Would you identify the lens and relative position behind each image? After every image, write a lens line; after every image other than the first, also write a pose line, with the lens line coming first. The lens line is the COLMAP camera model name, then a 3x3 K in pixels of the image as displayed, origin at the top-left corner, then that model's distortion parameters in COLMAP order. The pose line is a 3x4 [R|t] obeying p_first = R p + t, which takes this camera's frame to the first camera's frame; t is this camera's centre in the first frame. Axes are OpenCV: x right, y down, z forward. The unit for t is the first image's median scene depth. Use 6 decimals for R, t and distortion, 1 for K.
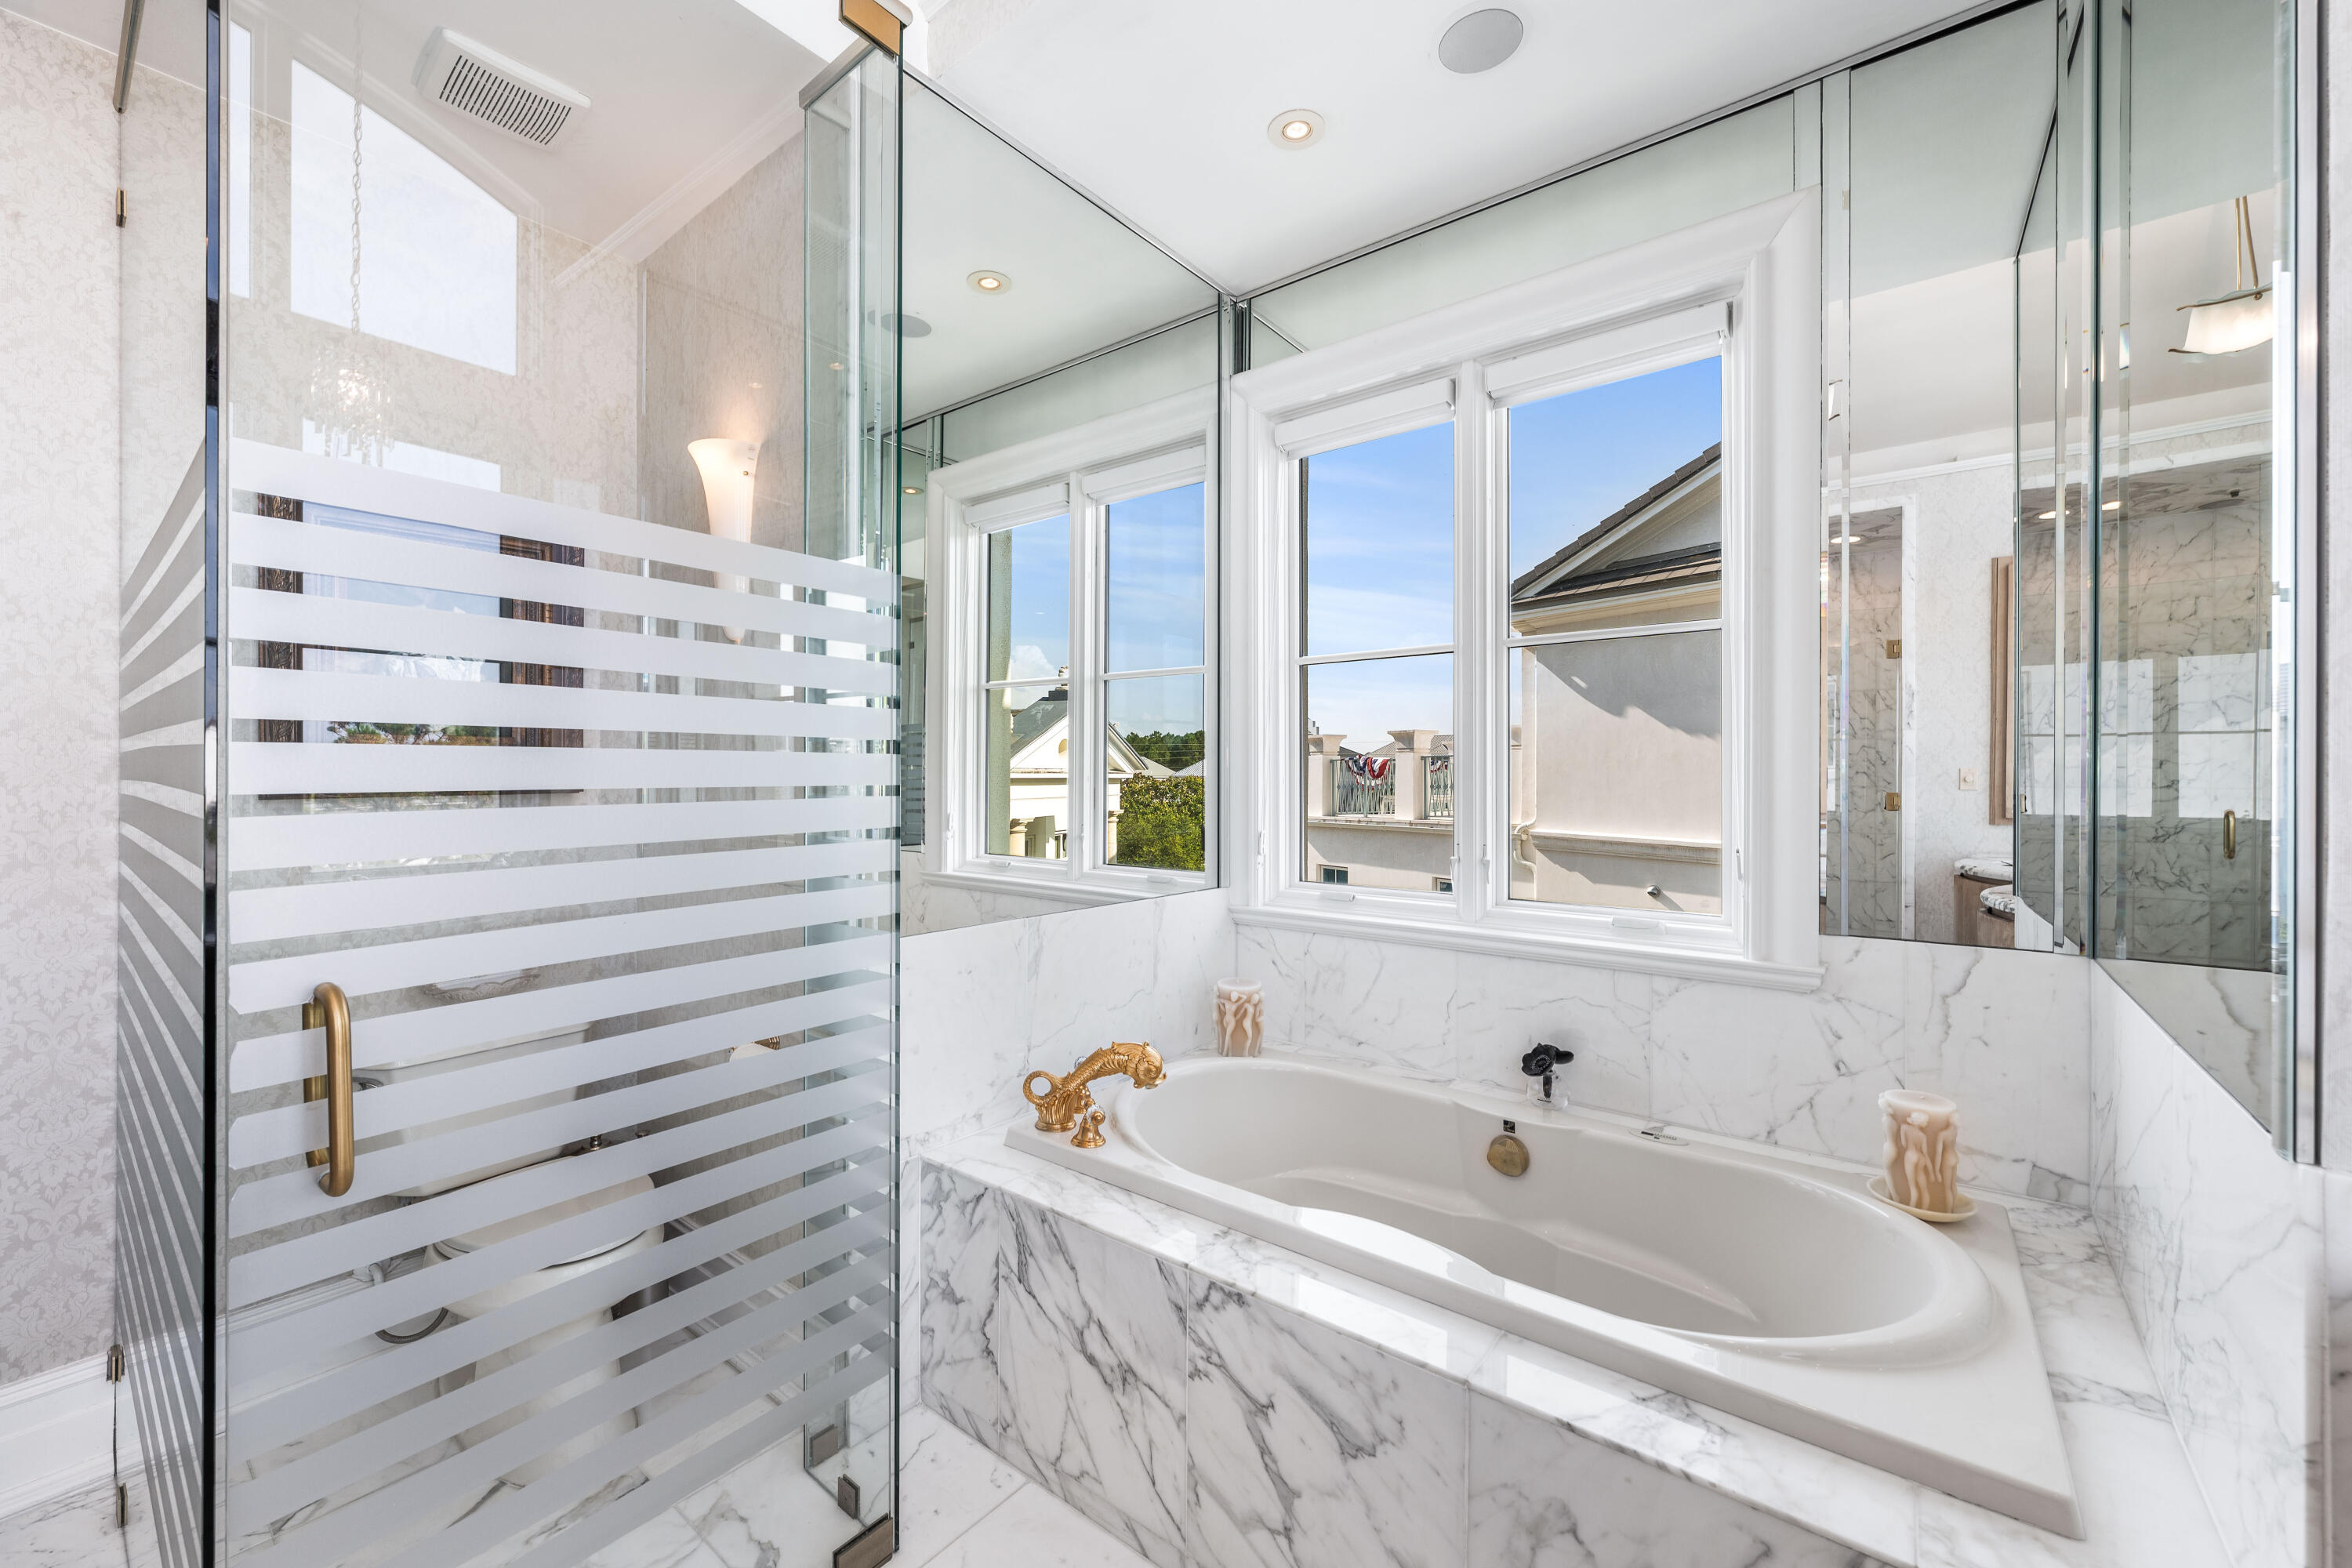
lens RADIAL K [[921.7, 0, 1173.9], [0, 921.7, 780.8], [0, 0, 1]] dist [-0.000497, -0.000197]
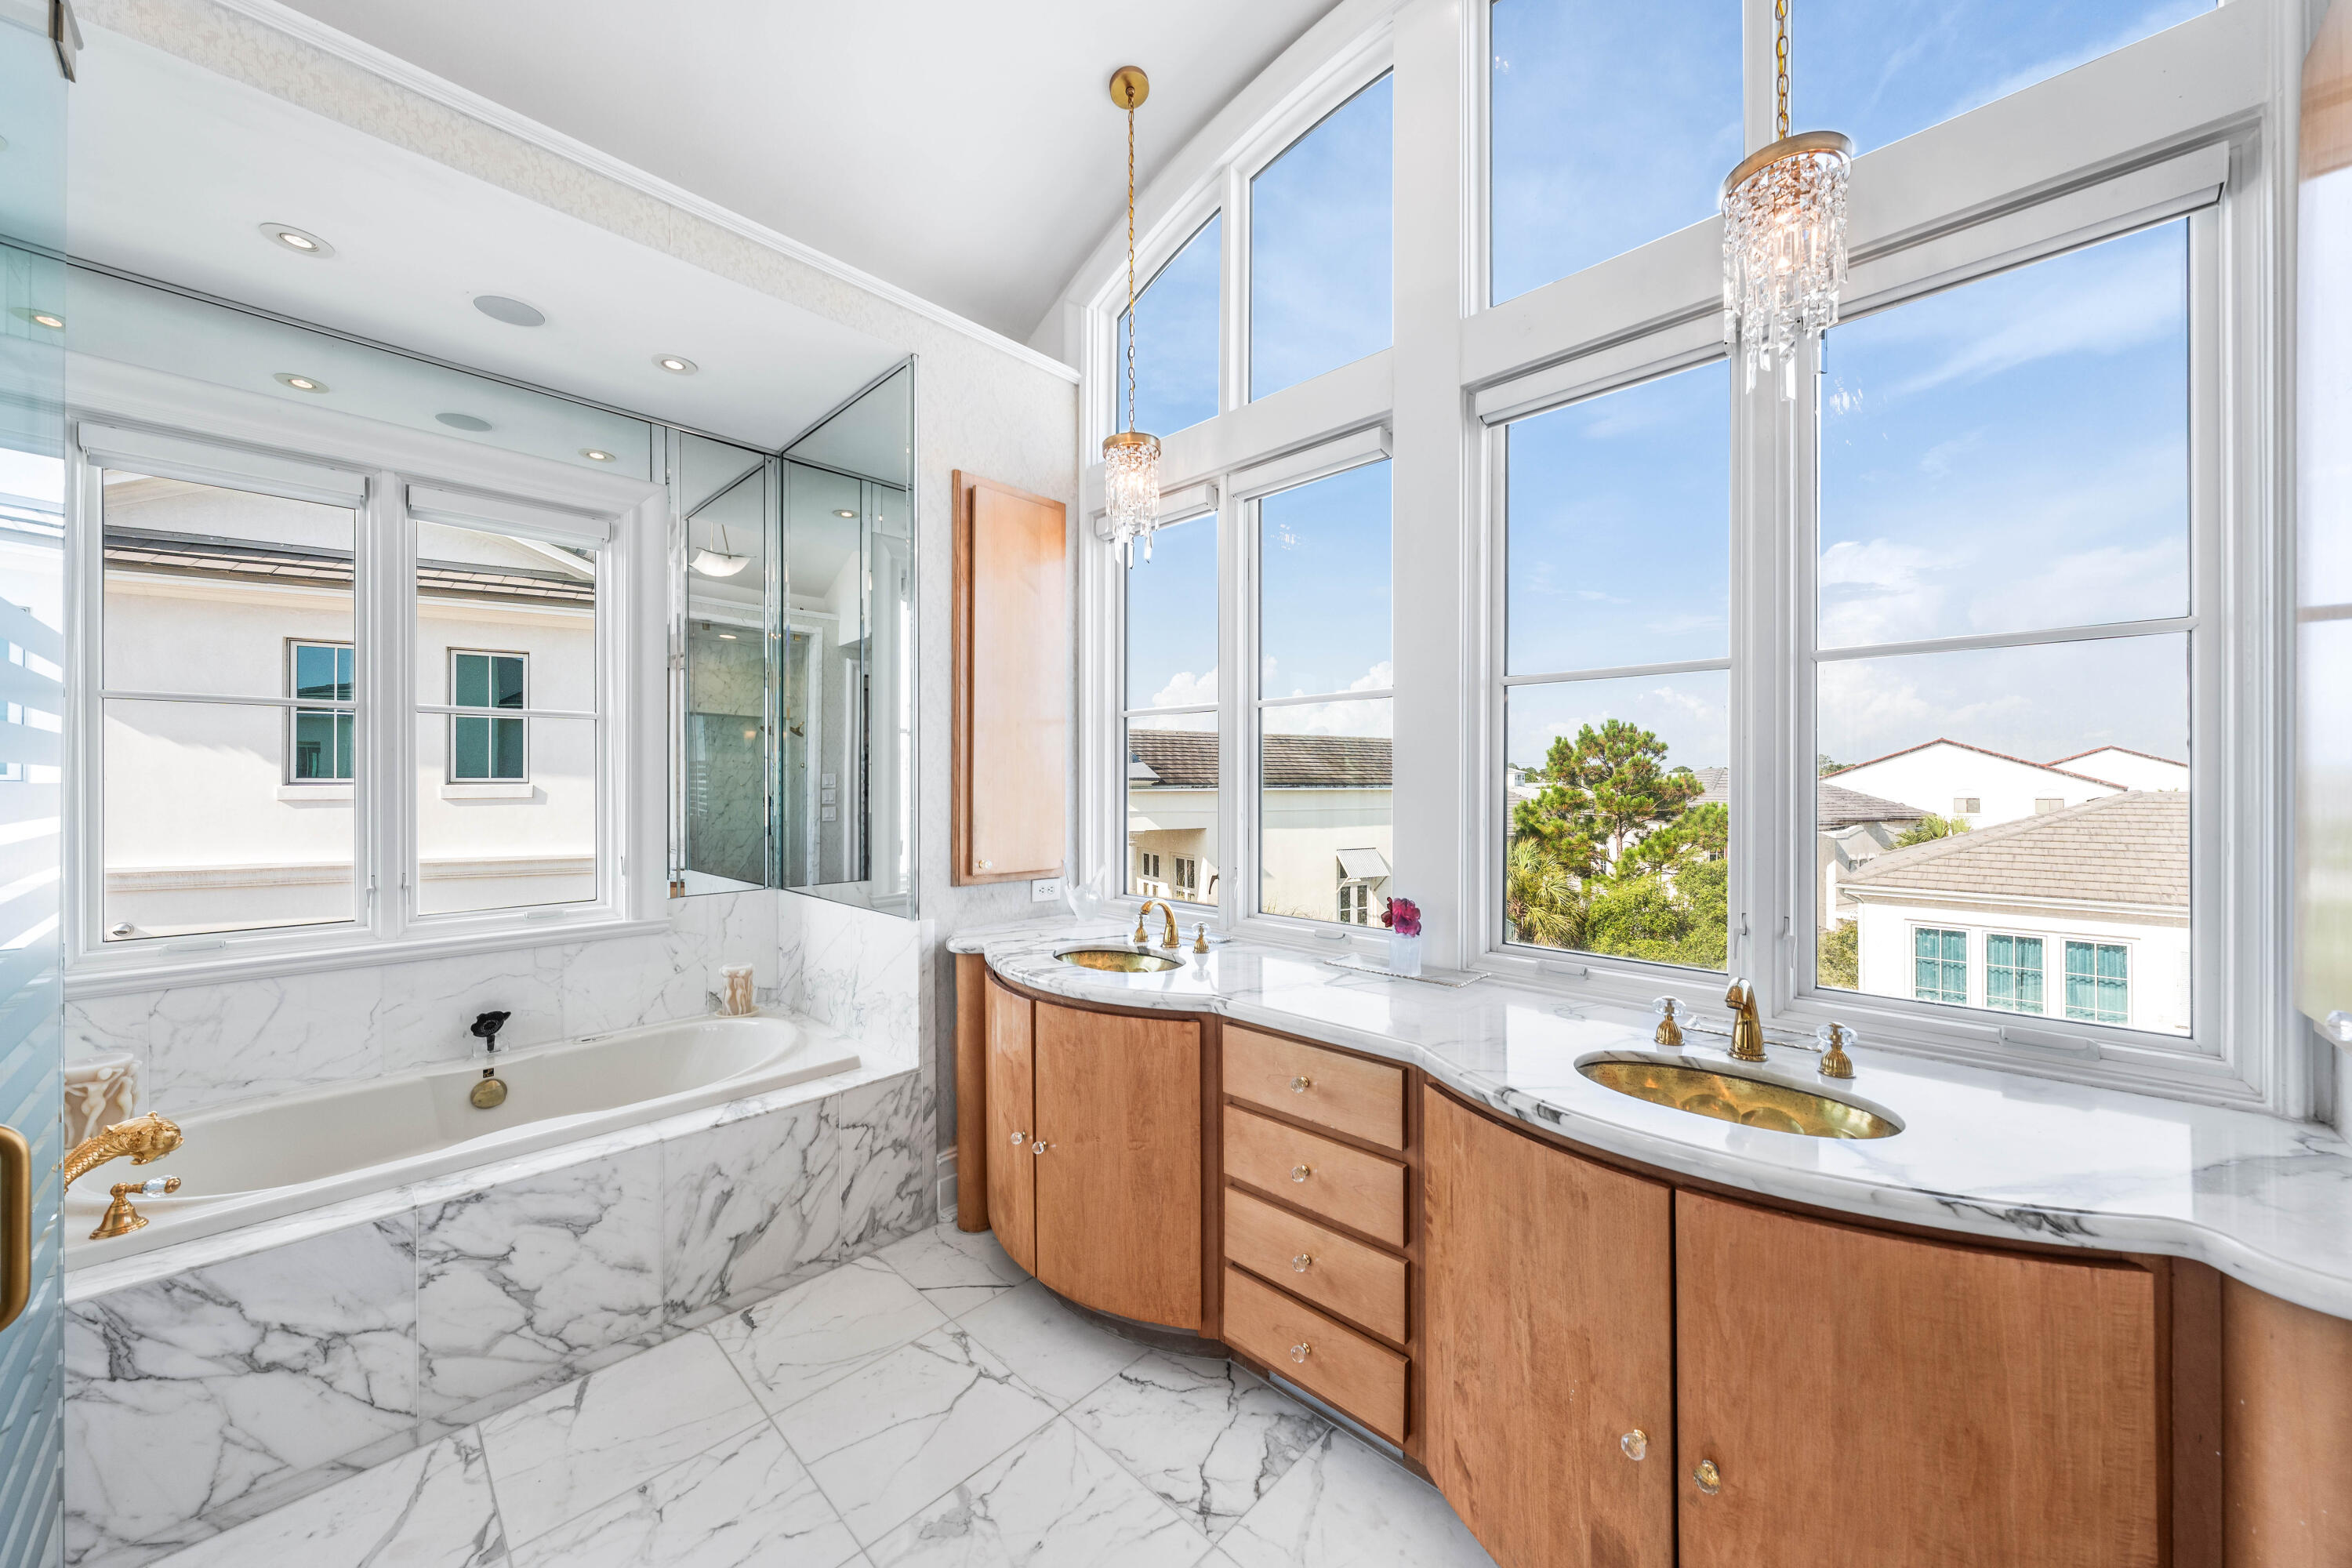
lens RADIAL K [[823.0, 0, 1170.1], [0, 823.0, 781.5], [0, 0, 1]] dist [-0.002566, -0.000086]
pose [[0.101171, -0.000796, 0.994869, -0.778036], [0.005220, 0.999986, 0.000270, -0.058116], [-0.994855, 0.005165, 0.101173, -0.147371]]
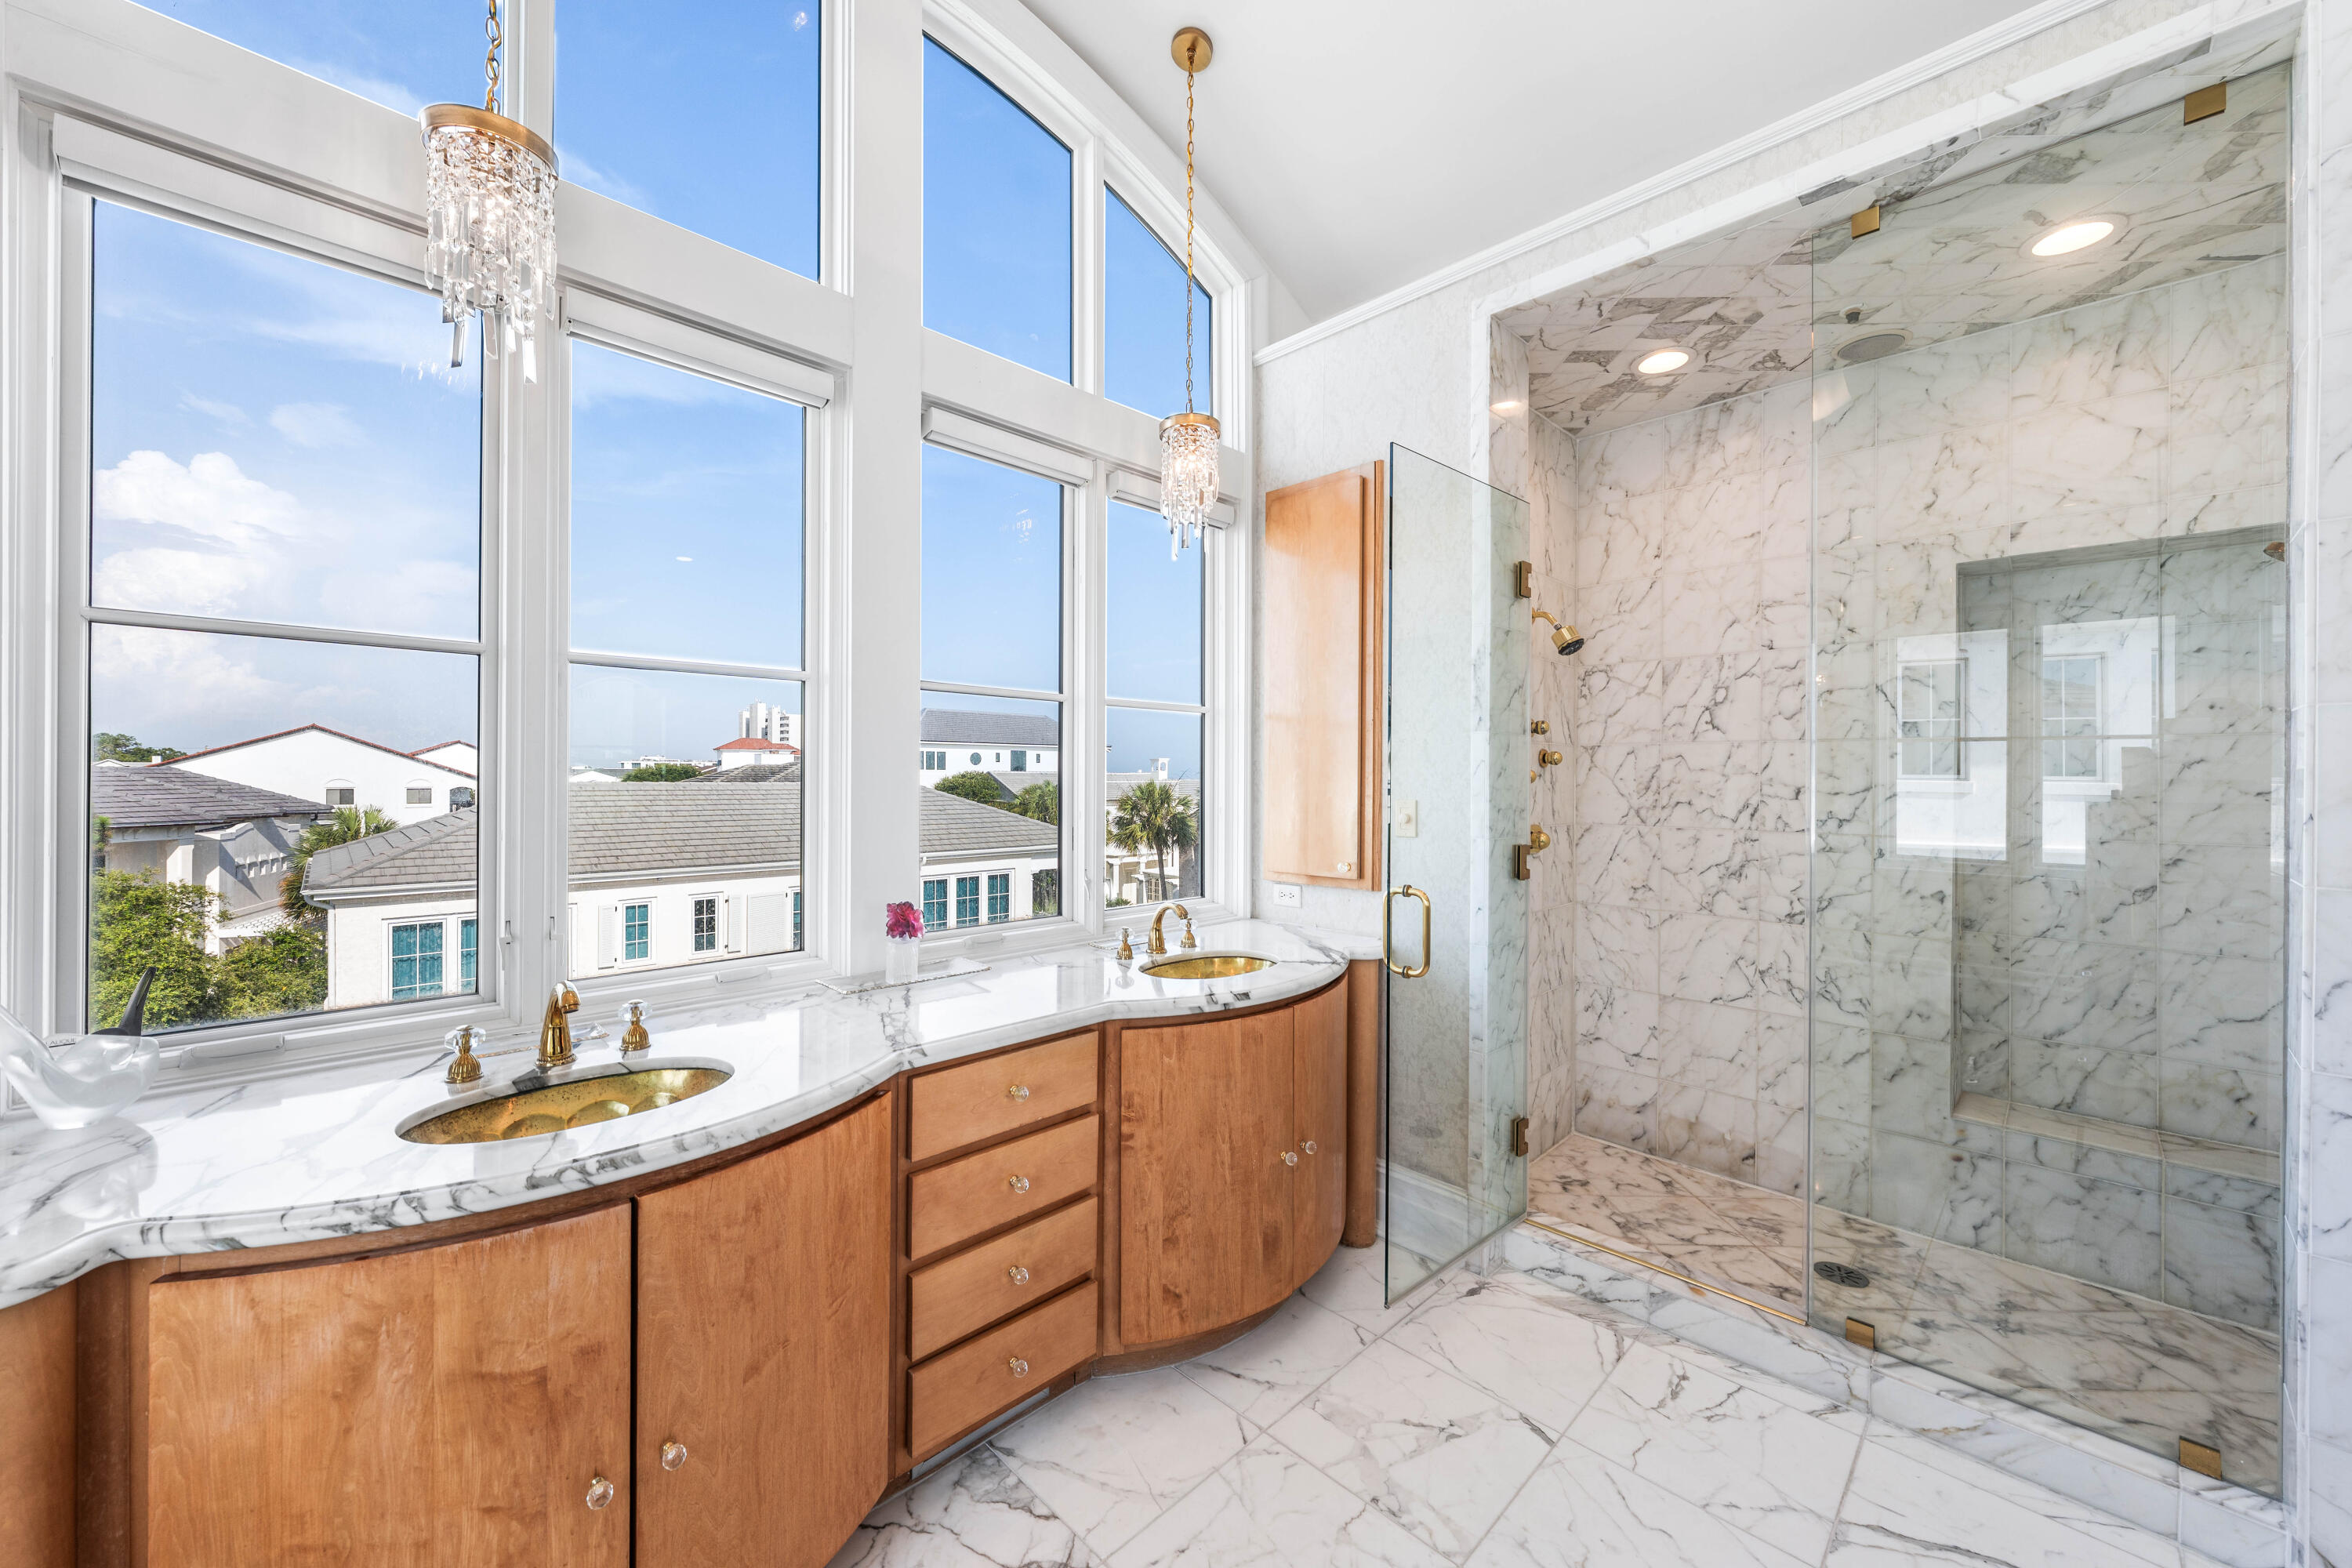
lens RADIAL K [[876.5, 0, 1167.1], [0, 876.5, 778.0], [0, 0, 1]] dist [-0.000737, -0.000052]
pose [[-0.991497, -0.010216, 0.129726, -0.170267], [-0.009868, 0.999946, 0.003323, -0.065635], [-0.129753, 0.002014, -0.991544, 0.672312]]
